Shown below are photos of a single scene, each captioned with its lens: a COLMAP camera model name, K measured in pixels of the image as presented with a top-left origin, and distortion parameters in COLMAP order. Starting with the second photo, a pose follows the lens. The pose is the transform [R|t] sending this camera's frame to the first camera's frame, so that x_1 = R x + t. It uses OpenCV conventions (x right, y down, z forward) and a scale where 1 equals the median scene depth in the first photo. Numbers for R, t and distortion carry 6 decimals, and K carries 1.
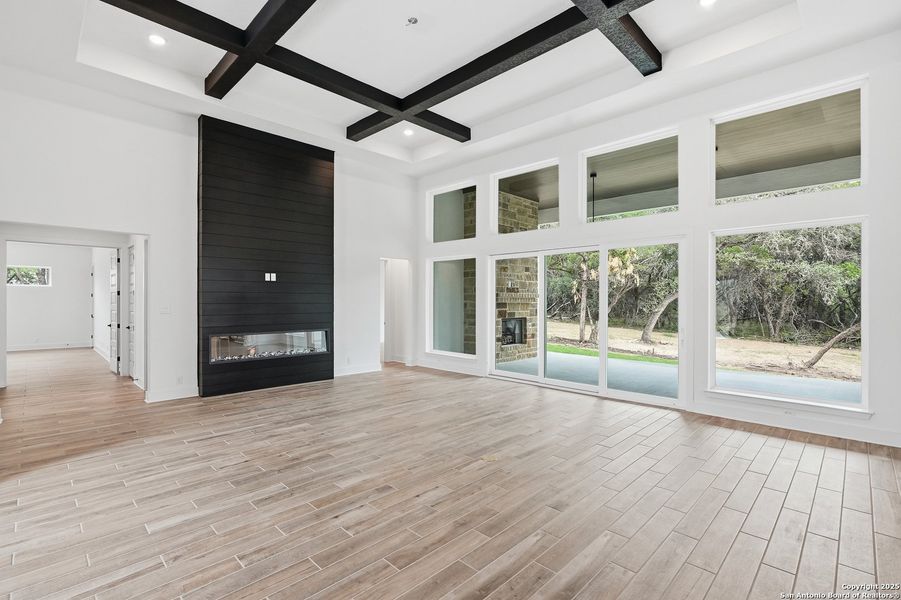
lens RADIAL K [[416.4, 0, 439.0], [0, 416.4, 298.5], [0, 0, 1]] dist [-0.001206, -0.000426]
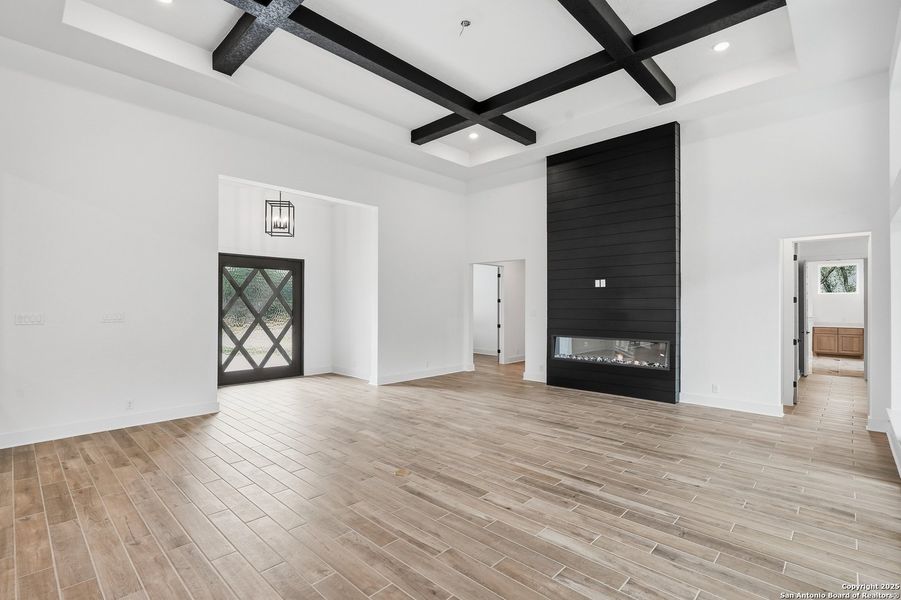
lens RADIAL K [[416.4, 0, 448.5], [0, 416.4, 302.3], [0, 0, 1]] dist [-0.001206, -0.000426]
pose [[0.037597, -0.008992, -0.999253, 0.646687], [0.004070, 0.999953, -0.008845, 0.002055], [0.999285, -0.003734, 0.037632, 0.641757]]
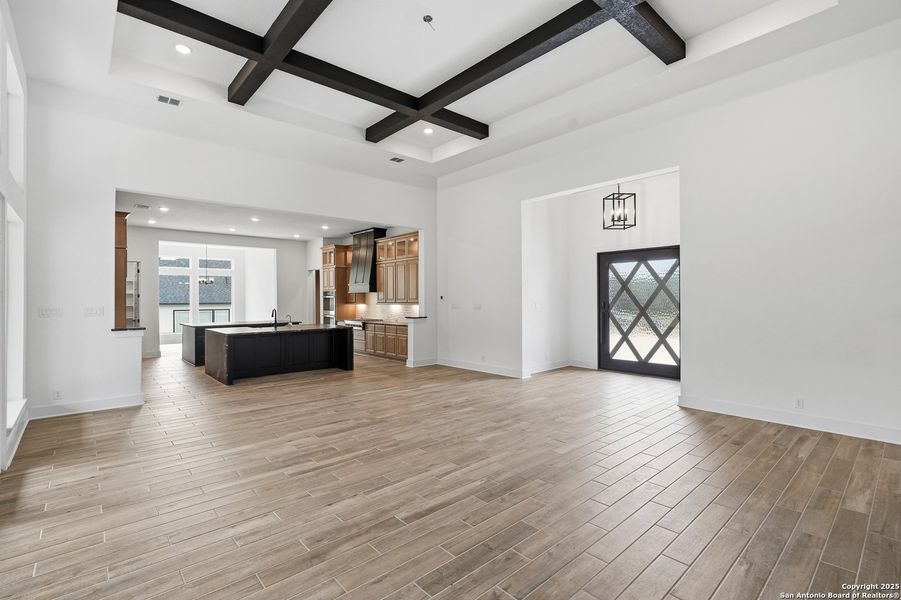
lens RADIAL K [[416.4, 0, 449.9], [0, 416.4, 300.7], [0, 0, 1]] dist [-0.001206, -0.000426]
pose [[-0.999248, 0.001759, 0.038736, -0.107146], [0.001676, 0.999996, -0.002183, 0.006498], [-0.038740, -0.002116, -0.999247, 1.387994]]
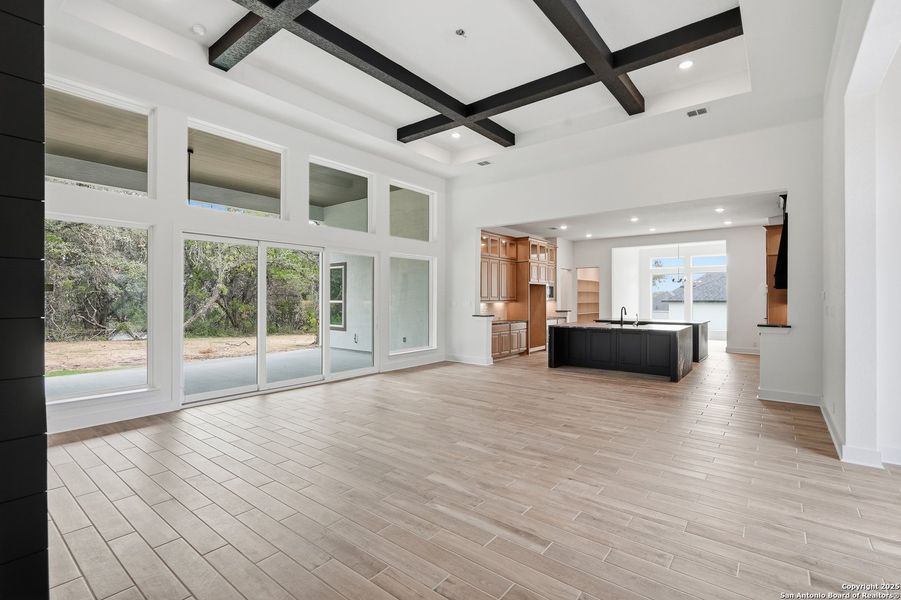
lens RADIAL K [[416.4, 0, 453.3], [0, 416.4, 300.0], [0, 0, 1]] dist [-0.001206, -0.000426]
pose [[-0.133802, -0.008719, 0.990970, -0.773606], [-0.007085, 0.999944, 0.007841, 0.000192], [-0.990983, -0.005972, -0.133856, 0.807449]]
